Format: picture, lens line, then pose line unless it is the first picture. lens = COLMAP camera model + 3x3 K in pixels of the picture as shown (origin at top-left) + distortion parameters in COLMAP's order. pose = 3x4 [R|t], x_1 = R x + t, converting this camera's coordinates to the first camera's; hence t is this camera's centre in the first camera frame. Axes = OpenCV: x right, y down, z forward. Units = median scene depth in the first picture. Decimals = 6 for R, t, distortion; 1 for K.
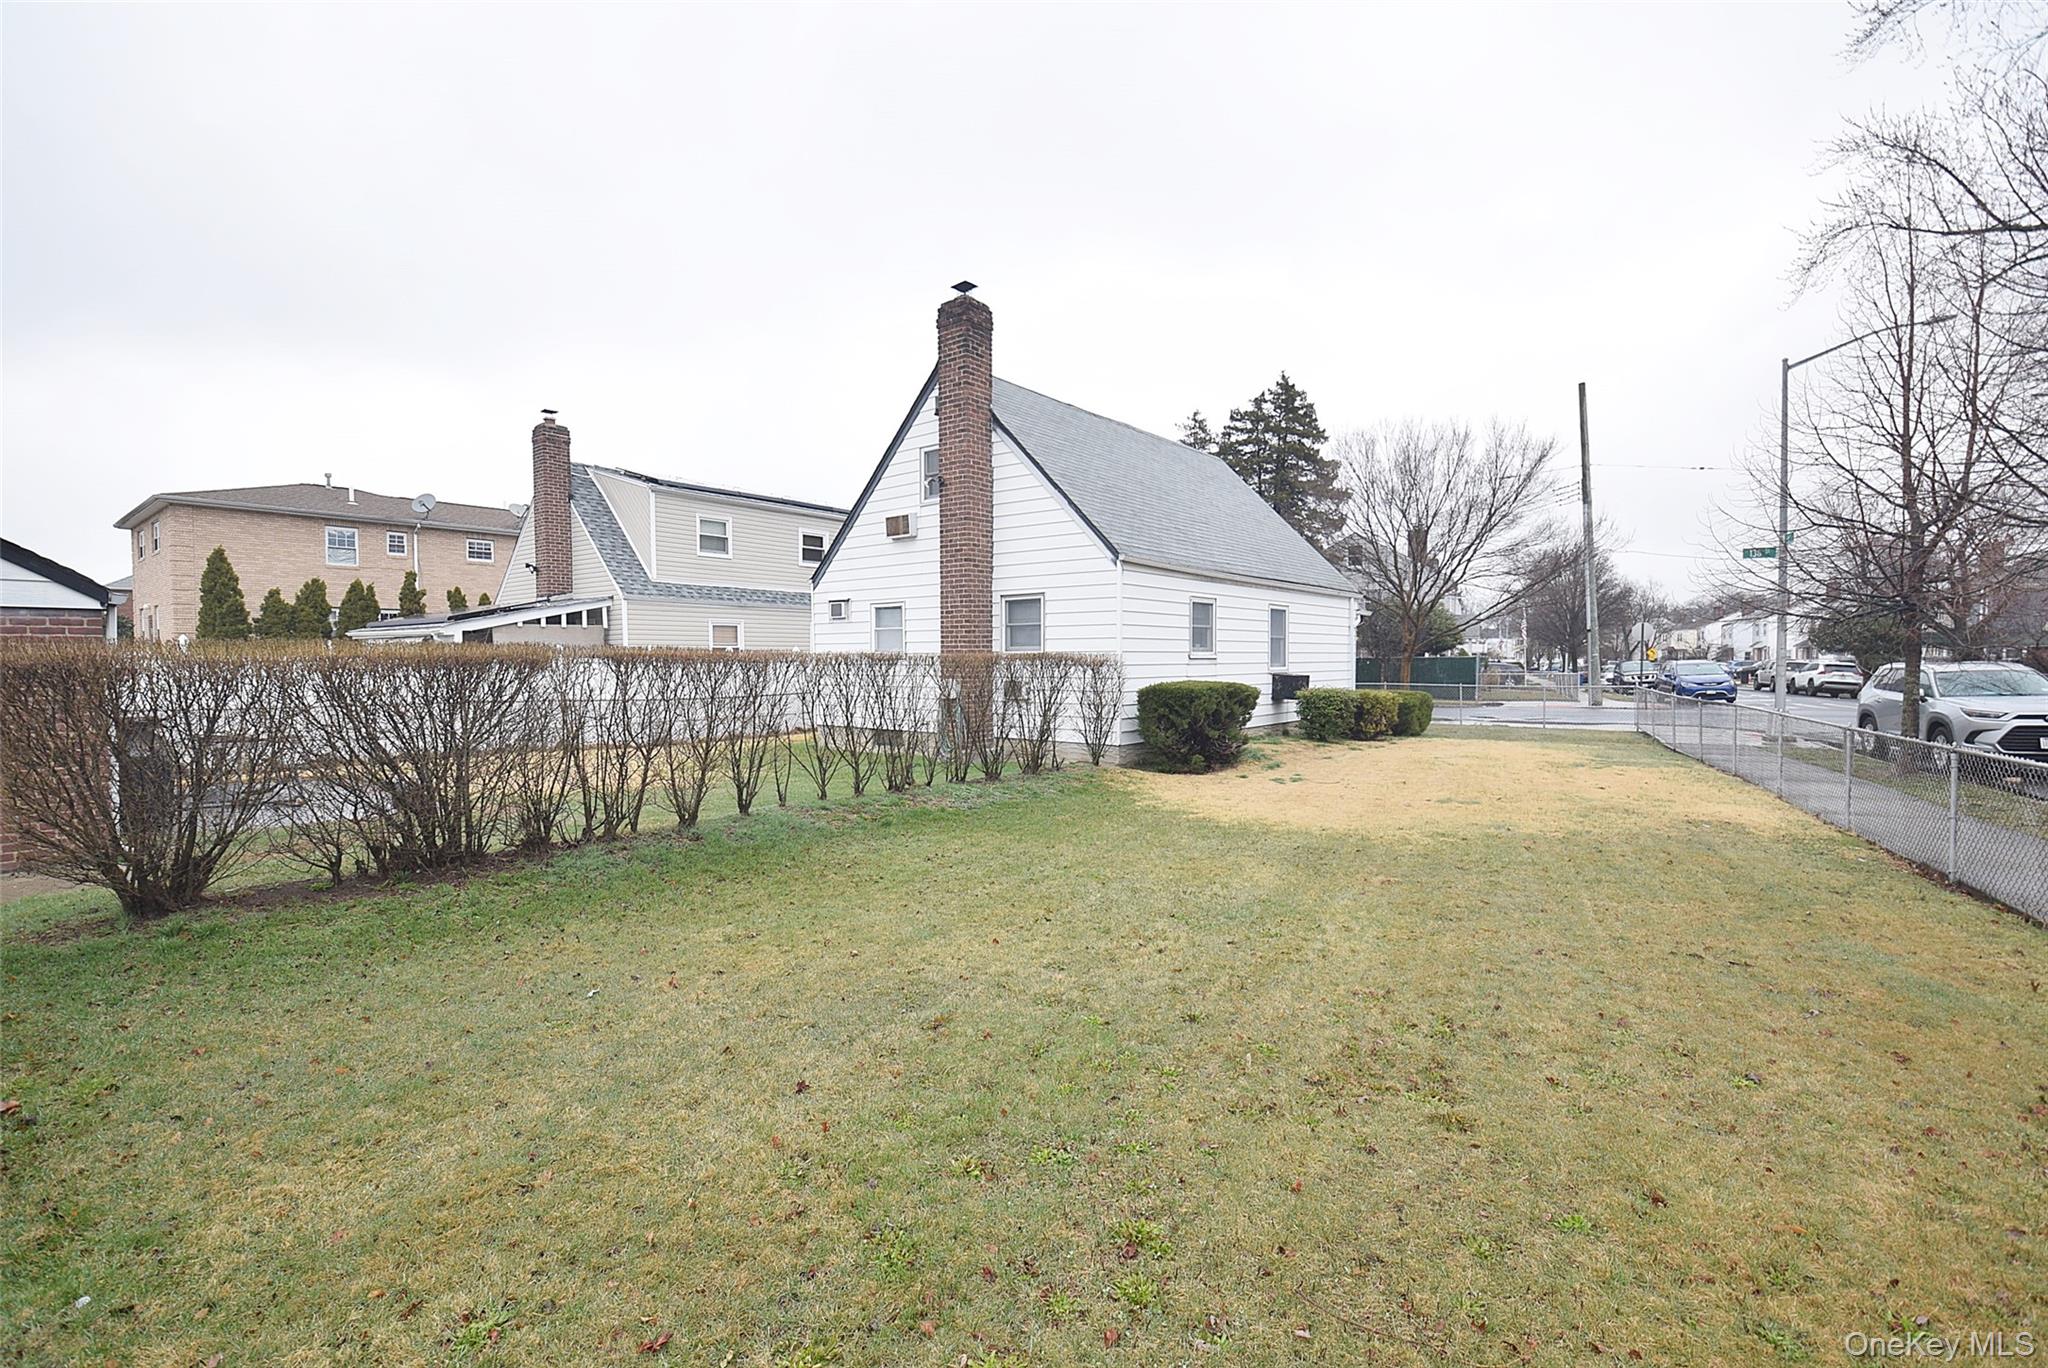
lens RADIAL K [[902.7, 0, 1034.6], [0, 902.7, 690.7], [0, 0, 1]] dist [-0.000040, -0.002739]
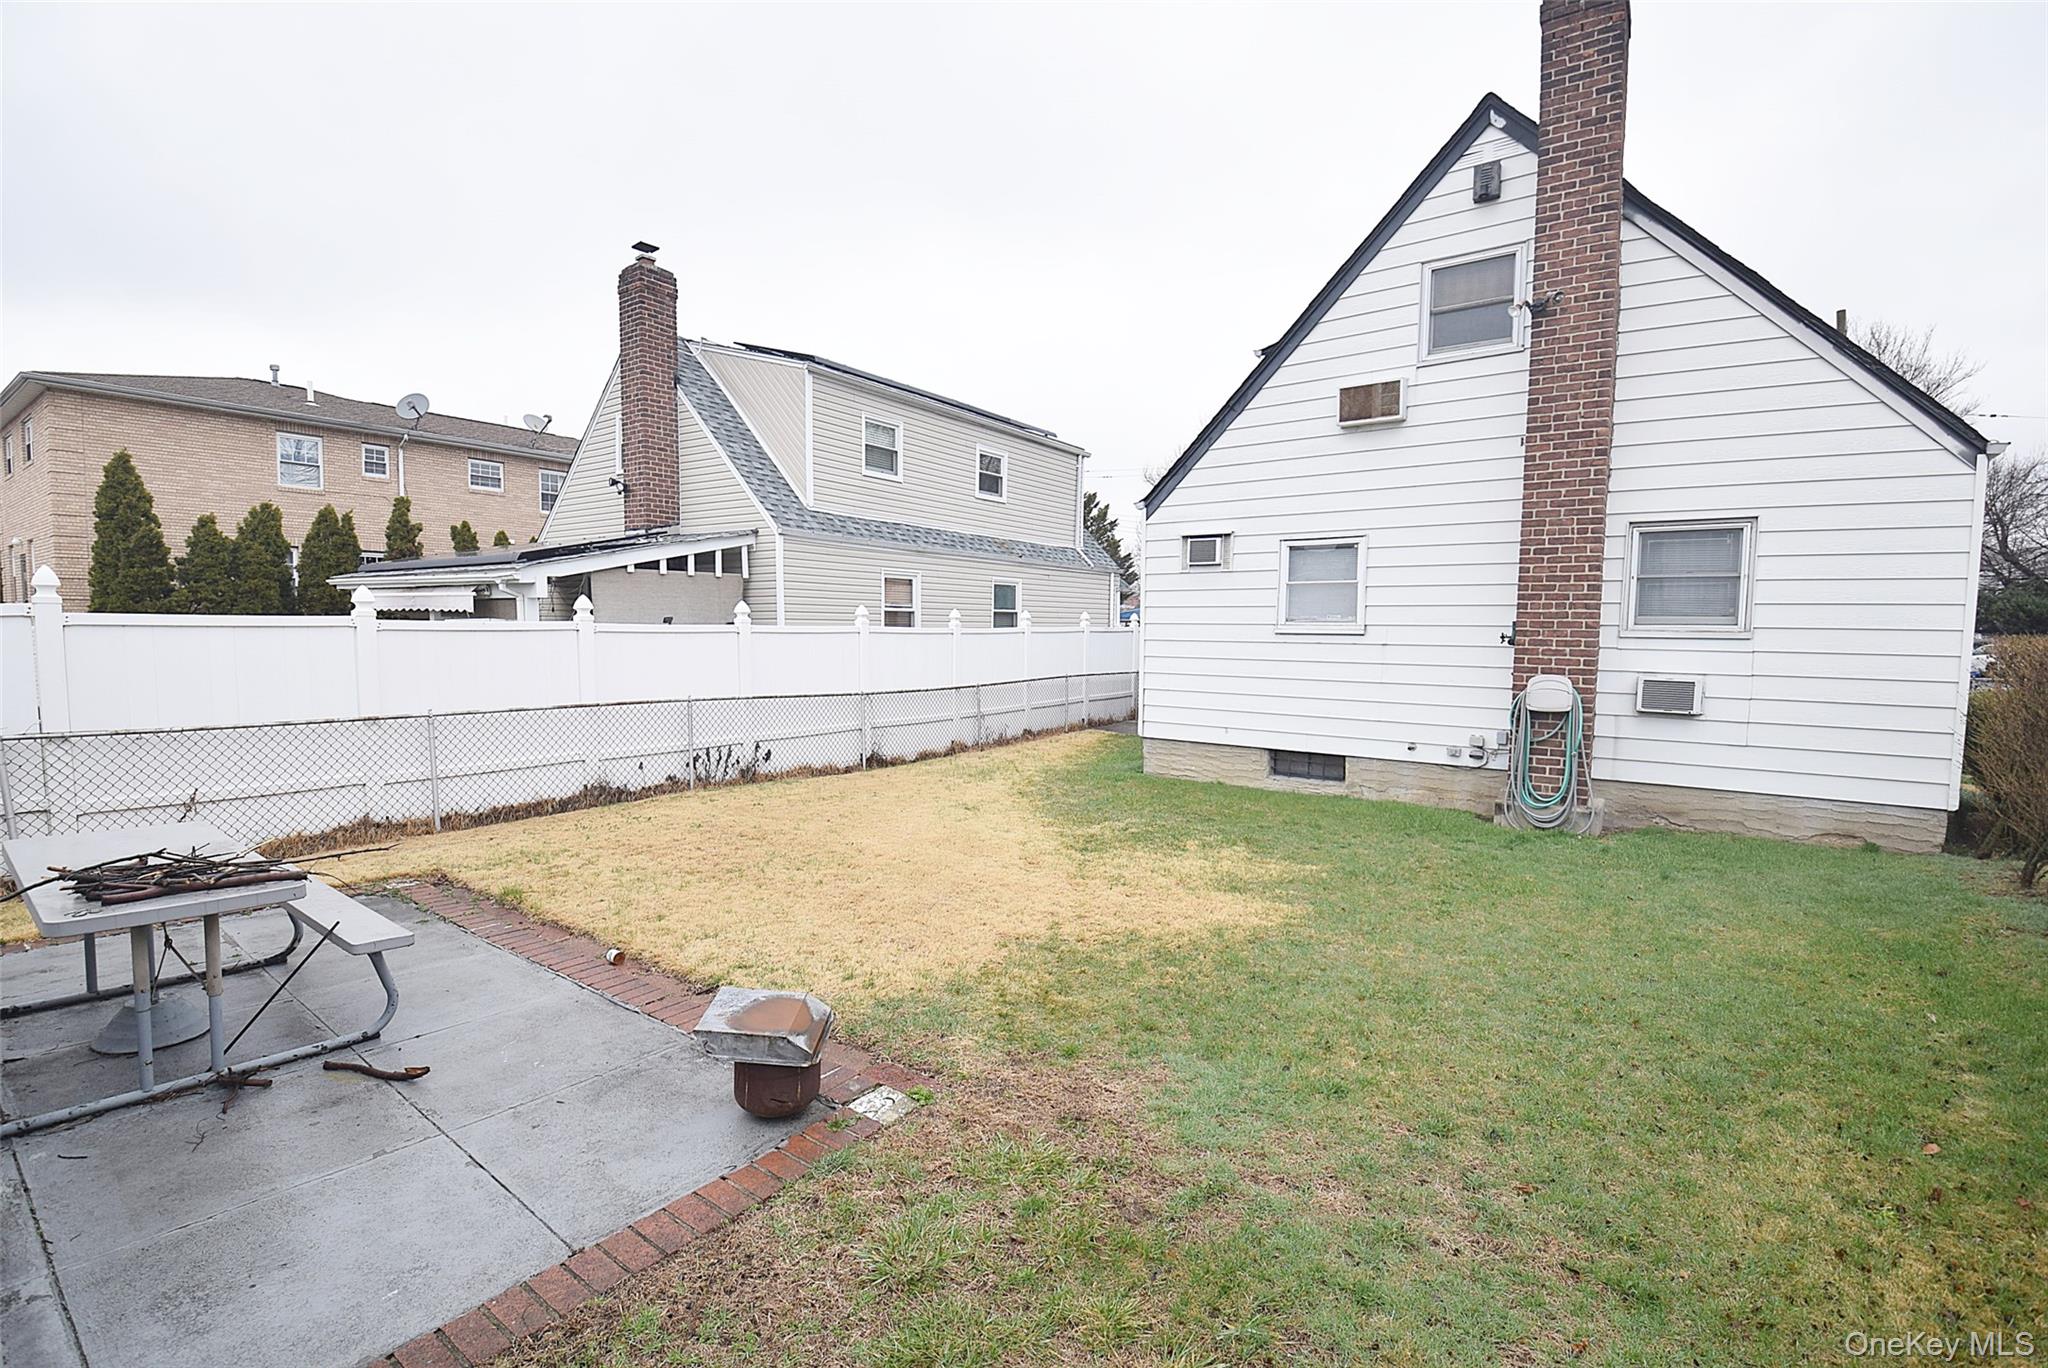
lens RADIAL K [[902.7, 0, 1017.5], [0, 902.7, 683.5], [0, 0, 1]] dist [-0.000040, -0.002739]
pose [[0.998673, 0.010880, 0.050342, -0.278201], [-0.012257, 0.999557, 0.027115, -0.011744], [-0.050024, -0.027696, 0.998364, 0.299746]]
